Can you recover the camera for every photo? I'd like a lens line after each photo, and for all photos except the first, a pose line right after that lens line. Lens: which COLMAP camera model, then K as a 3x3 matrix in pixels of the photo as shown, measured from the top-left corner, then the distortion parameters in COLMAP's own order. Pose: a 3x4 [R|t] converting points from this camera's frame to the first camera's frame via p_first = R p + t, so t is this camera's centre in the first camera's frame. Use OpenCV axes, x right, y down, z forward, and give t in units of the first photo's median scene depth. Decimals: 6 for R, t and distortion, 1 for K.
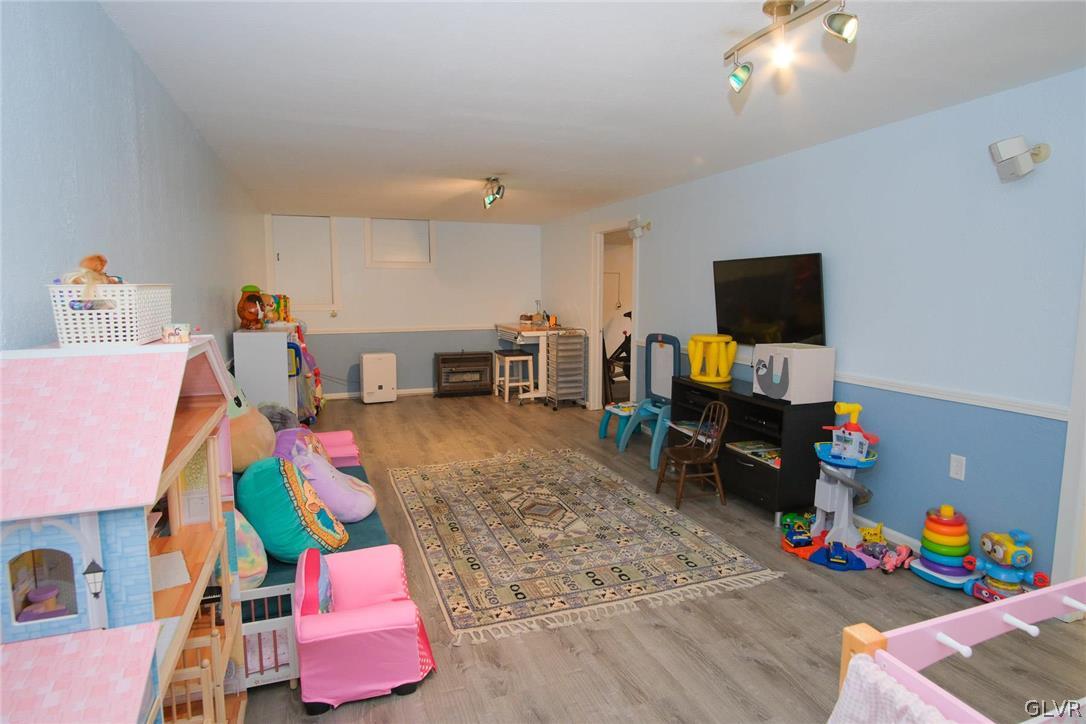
lens RADIAL K [[609.0, 0, 545.7], [0, 609.0, 363.7], [0, 0, 1]] dist [0.002939, 0.001239]
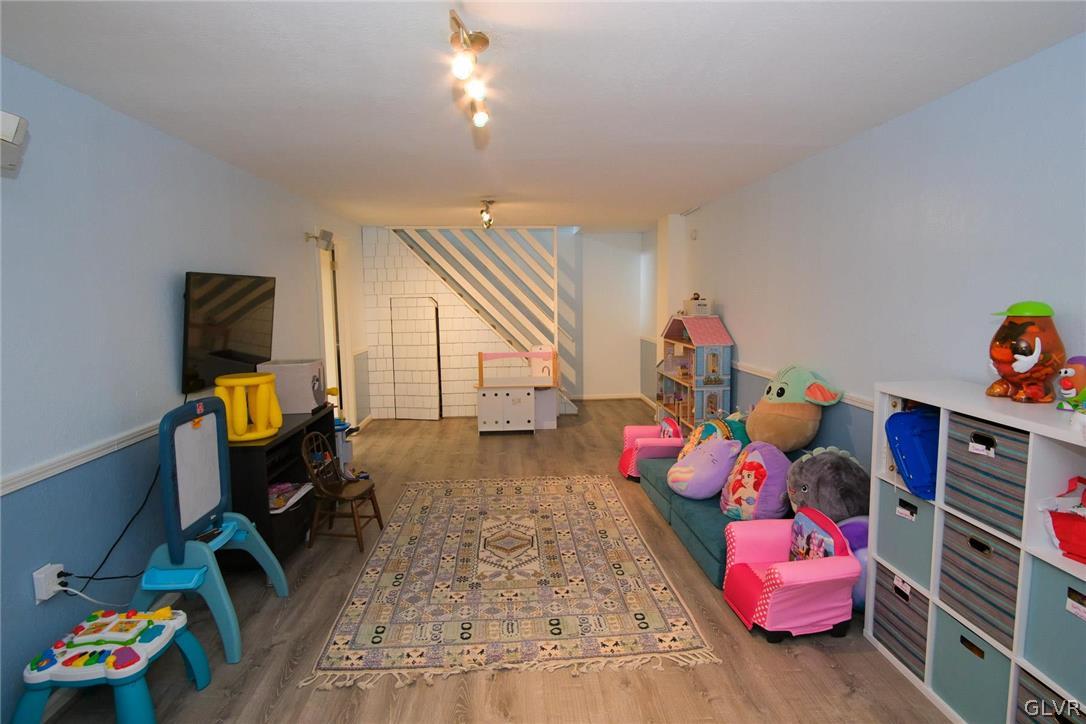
lens RADIAL K [[609.0, 0, 545.4], [0, 609.0, 365.1], [0, 0, 1]] dist [0.002939, 0.001239]
pose [[-0.959961, -0.019785, 0.279433, -0.309916], [0.045967, 0.972857, 0.226794, -0.231629], [-0.276336, 0.230558, -0.932996, 1.754181]]
